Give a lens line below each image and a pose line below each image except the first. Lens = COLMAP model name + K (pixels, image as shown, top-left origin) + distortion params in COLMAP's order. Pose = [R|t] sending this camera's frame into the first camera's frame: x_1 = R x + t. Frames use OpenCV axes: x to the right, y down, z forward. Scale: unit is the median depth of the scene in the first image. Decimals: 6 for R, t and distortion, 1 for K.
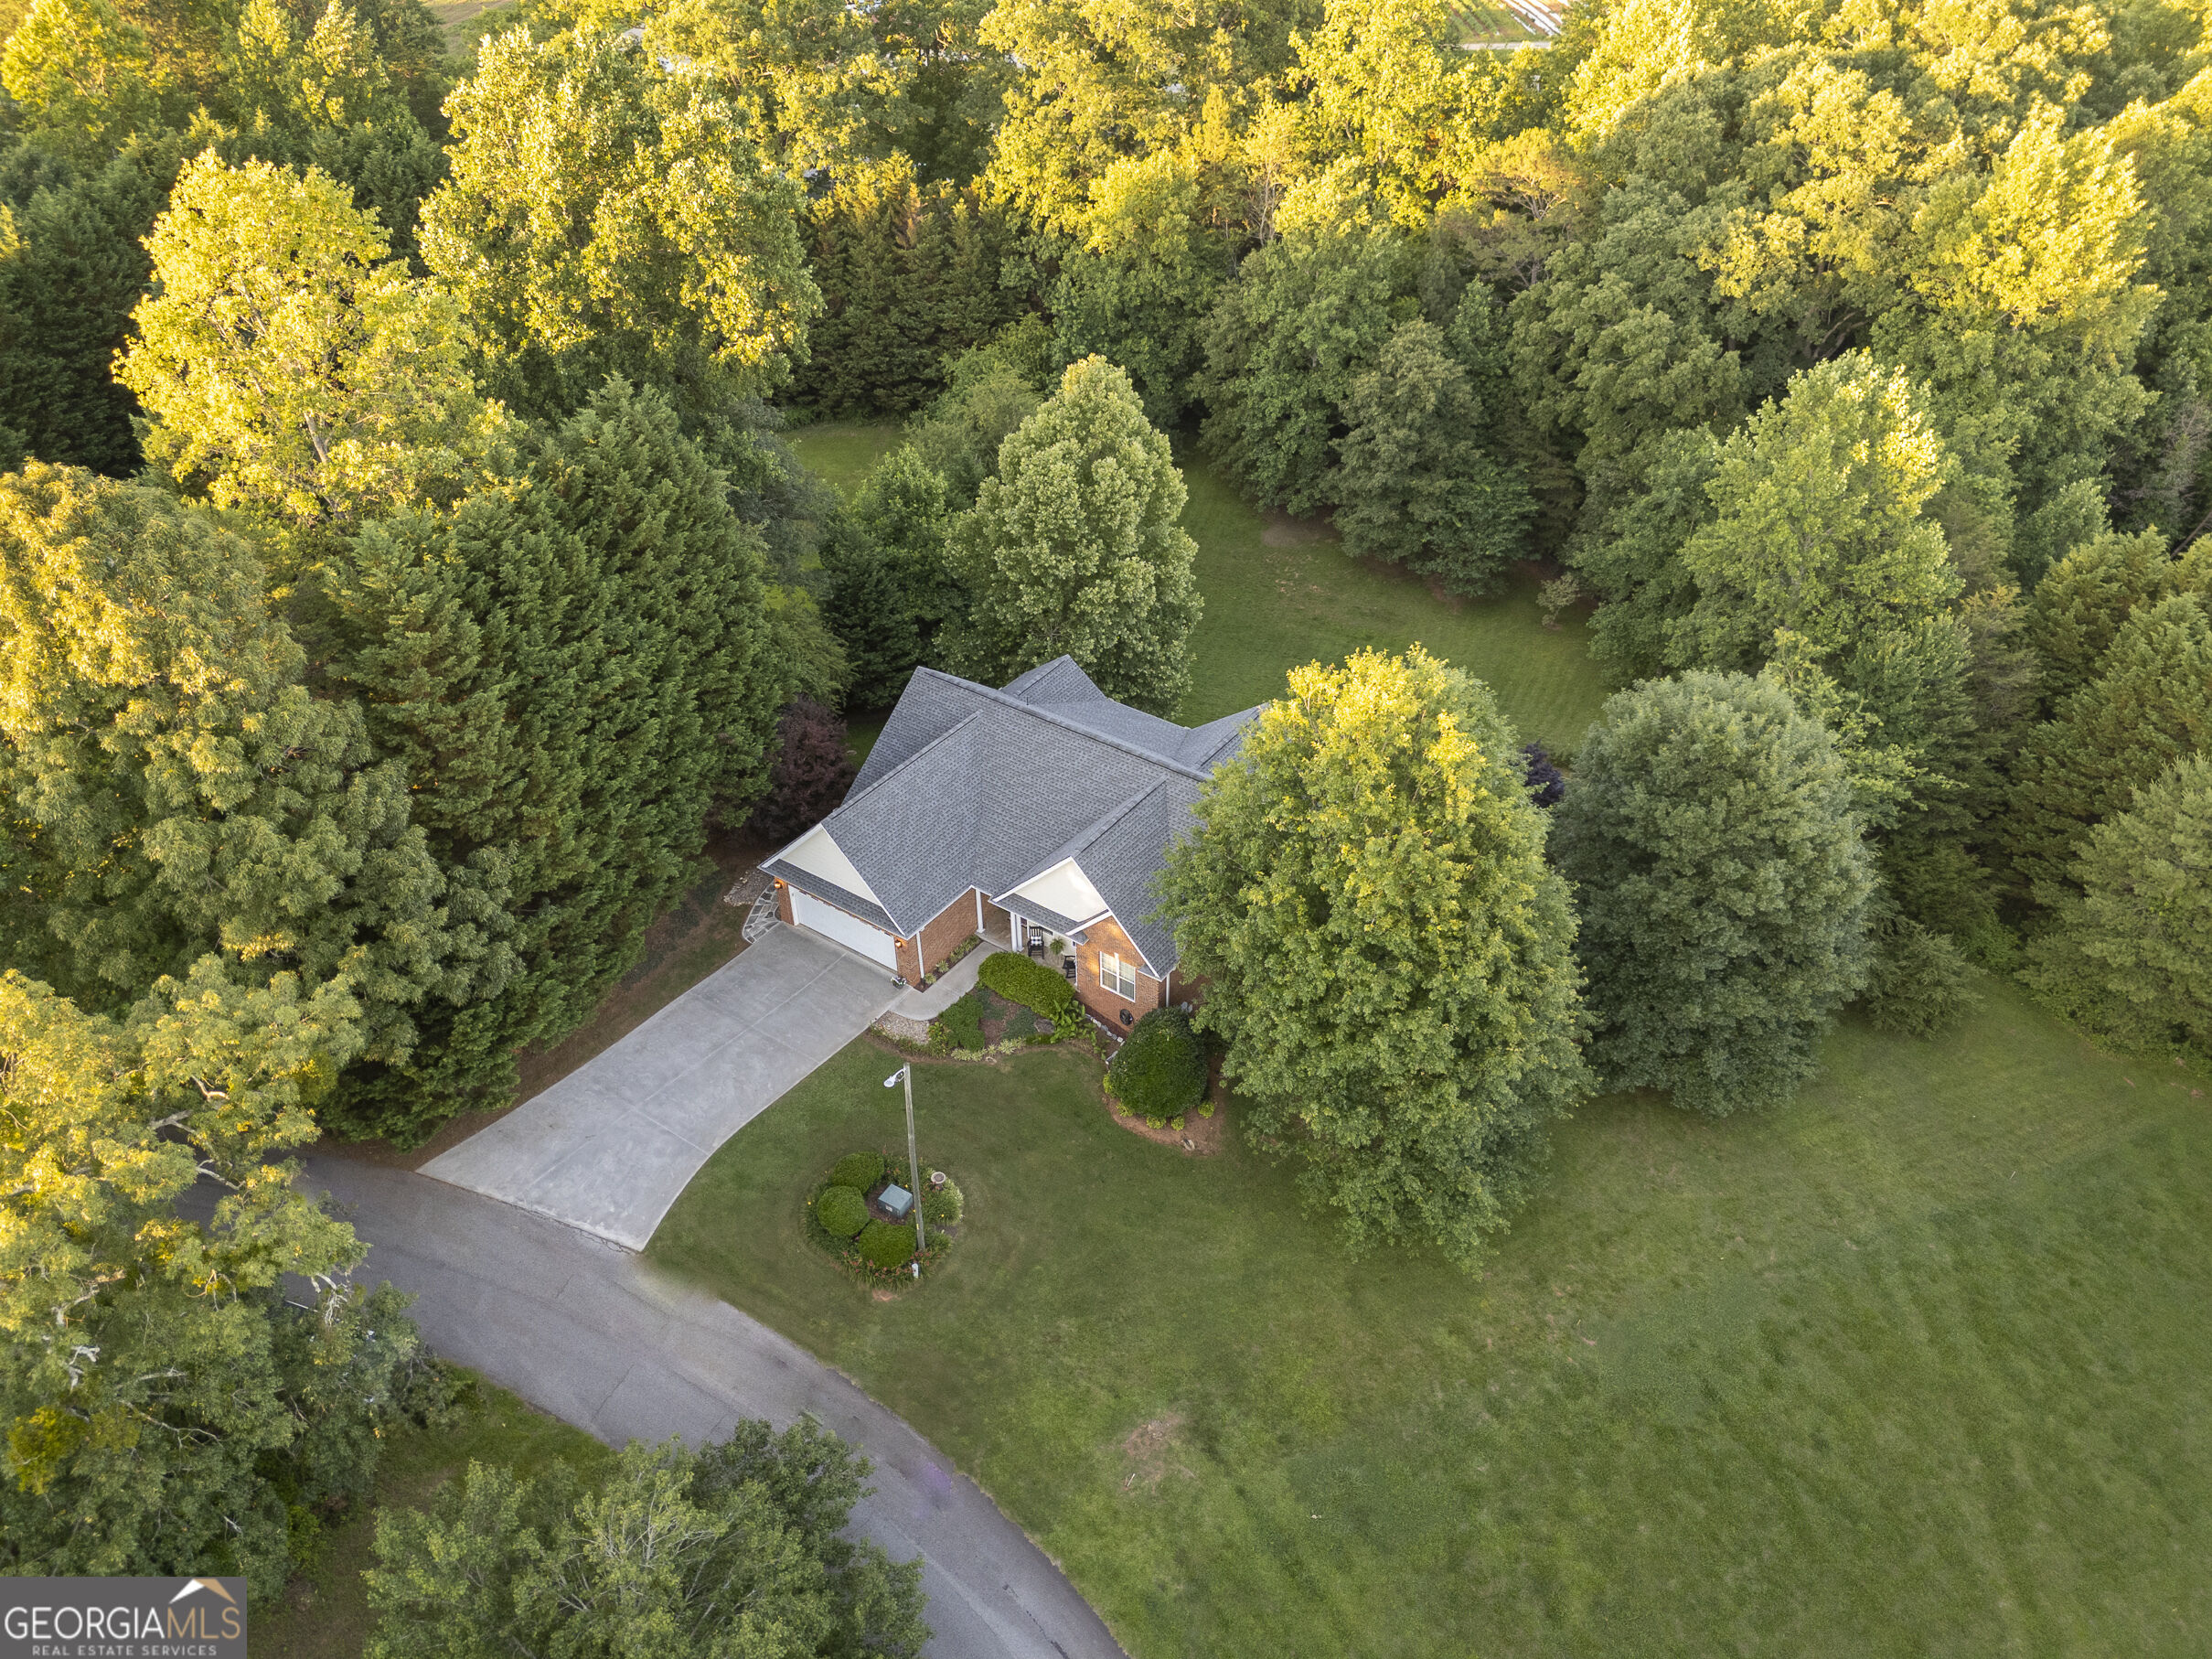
lens RADIAL K [[1640.0, 0, 1106.5], [0, 1640.0, 797.1], [0, 0, 1]] dist [0.091836, -0.103289]
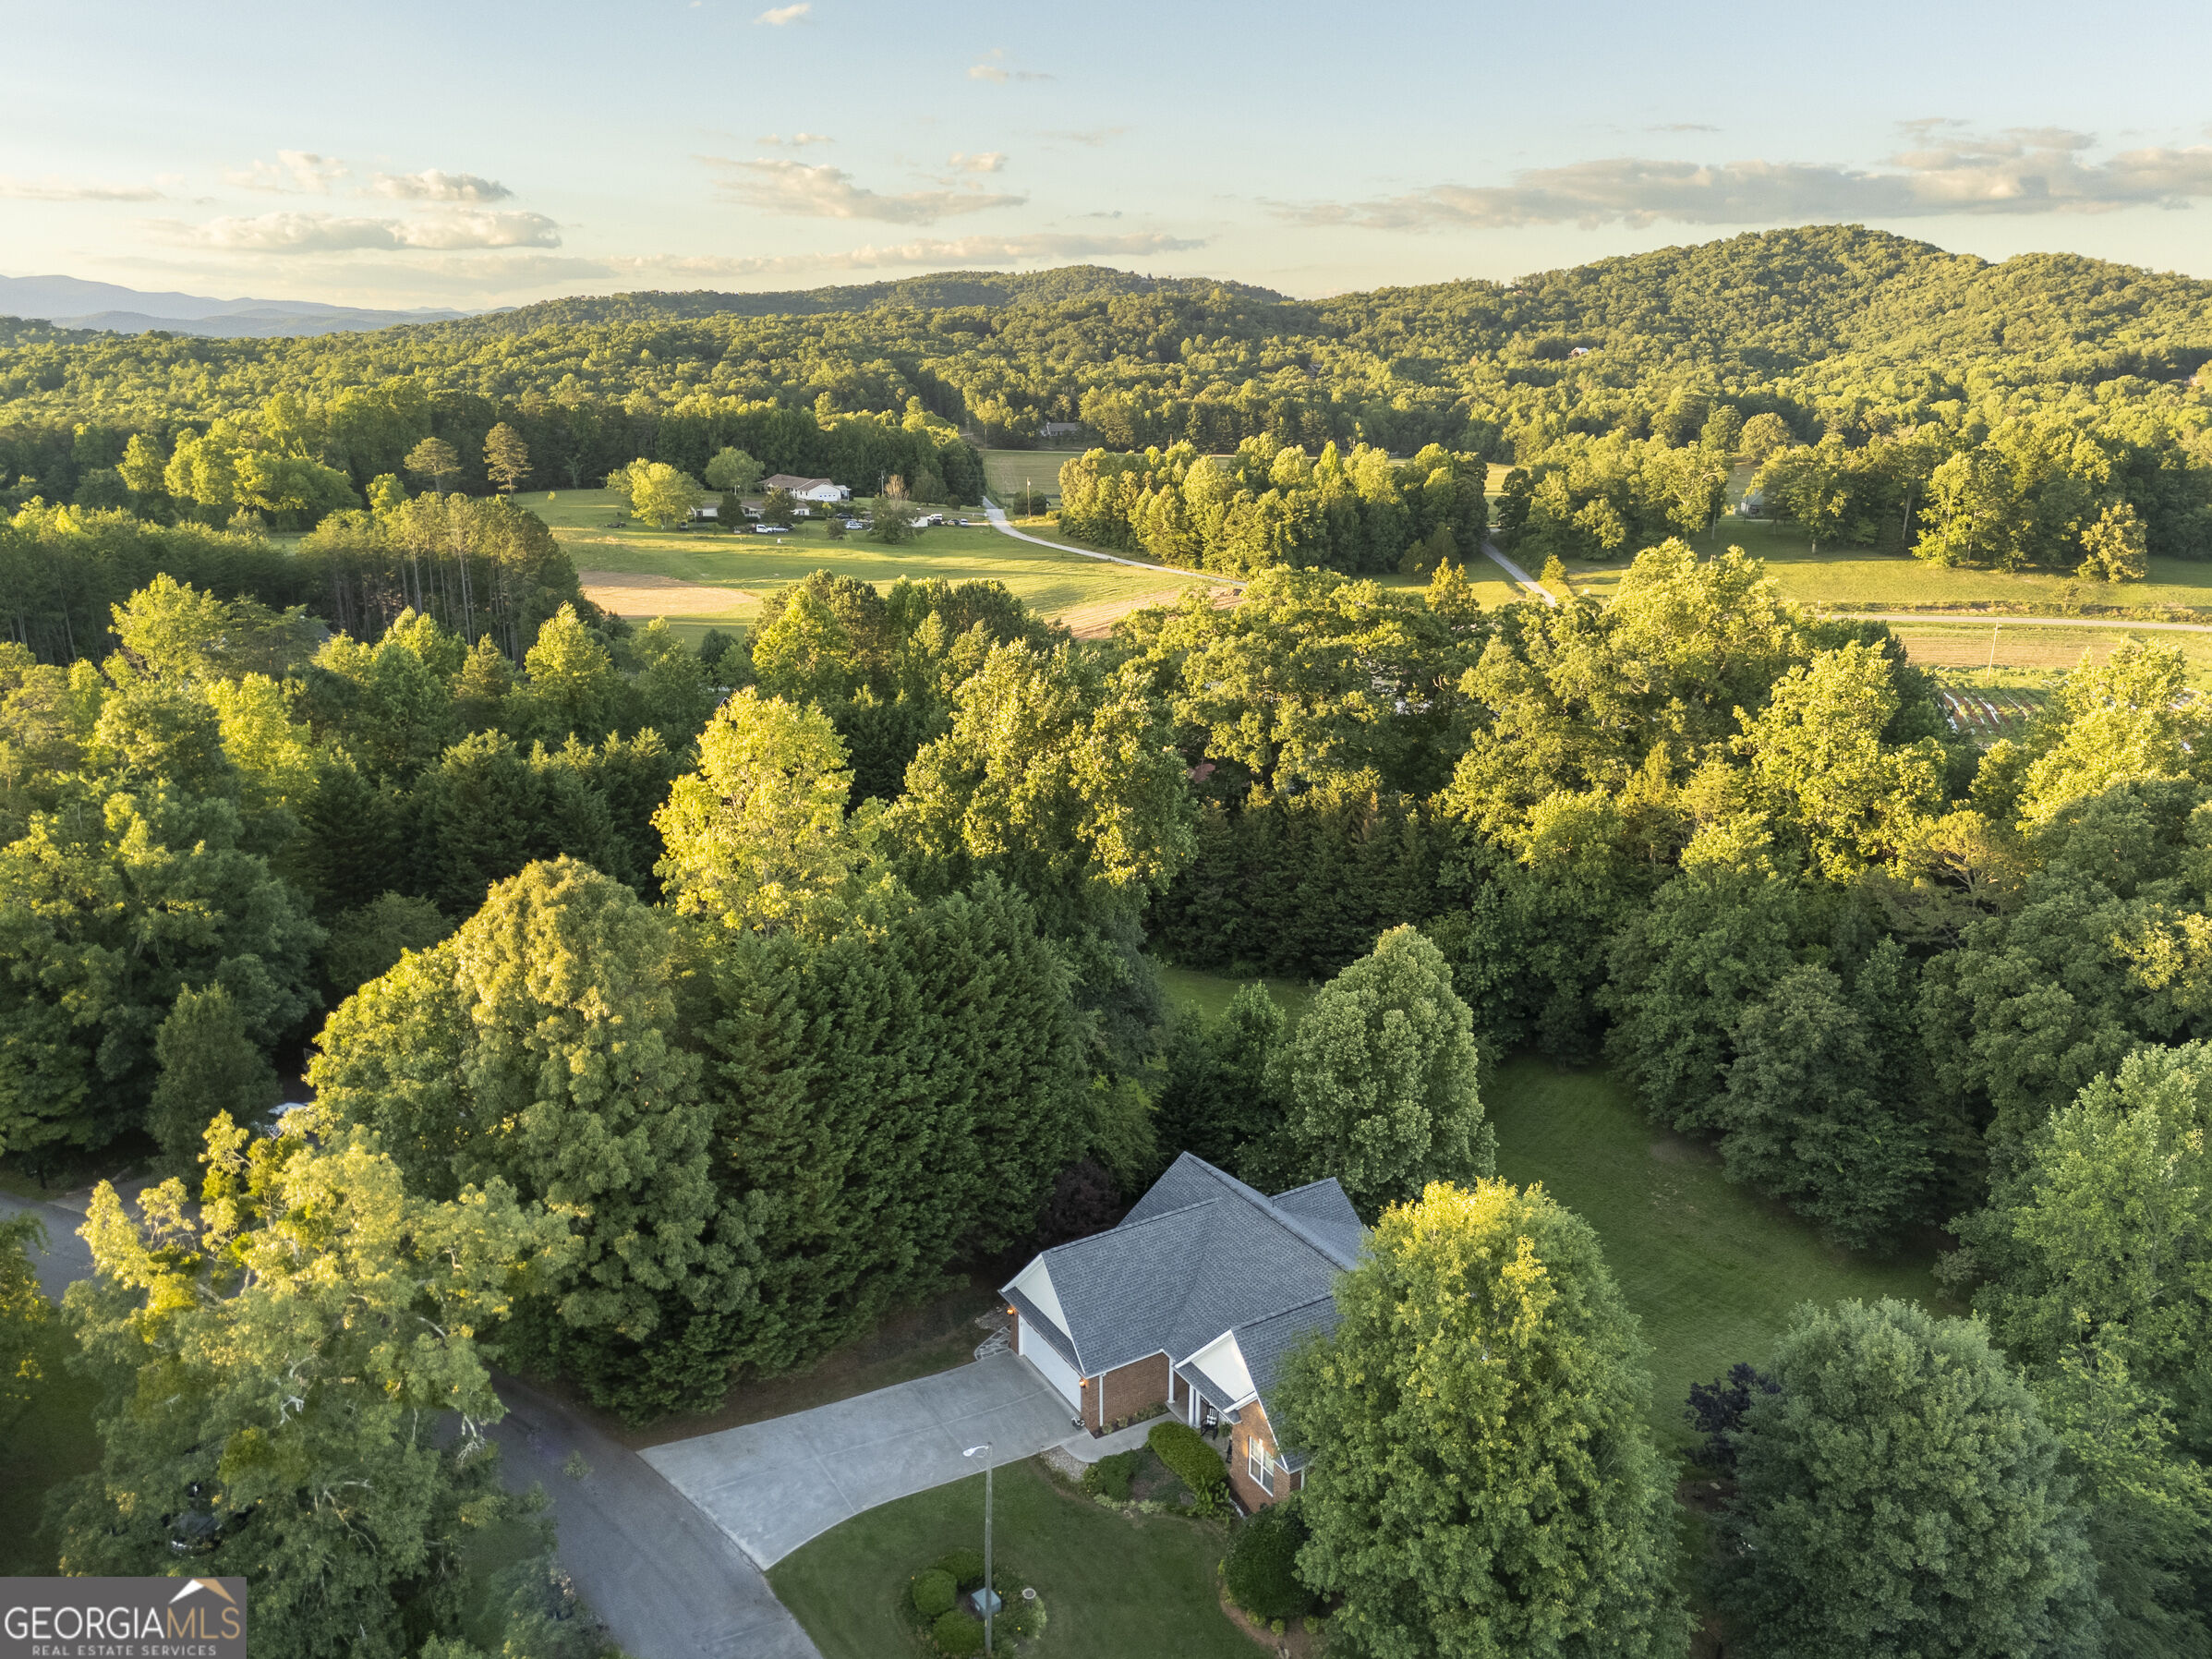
lens RADIAL K [[1640.0, 0, 1106.5], [0, 1640.0, 797.1], [0, 0, 1]] dist [0.091836, -0.103289]
pose [[0.920200, 0.113186, -0.374728, 0.171395], [-0.240060, 0.919312, -0.311828, 0.046023], [0.309197, 0.376901, 0.873122, -0.077777]]
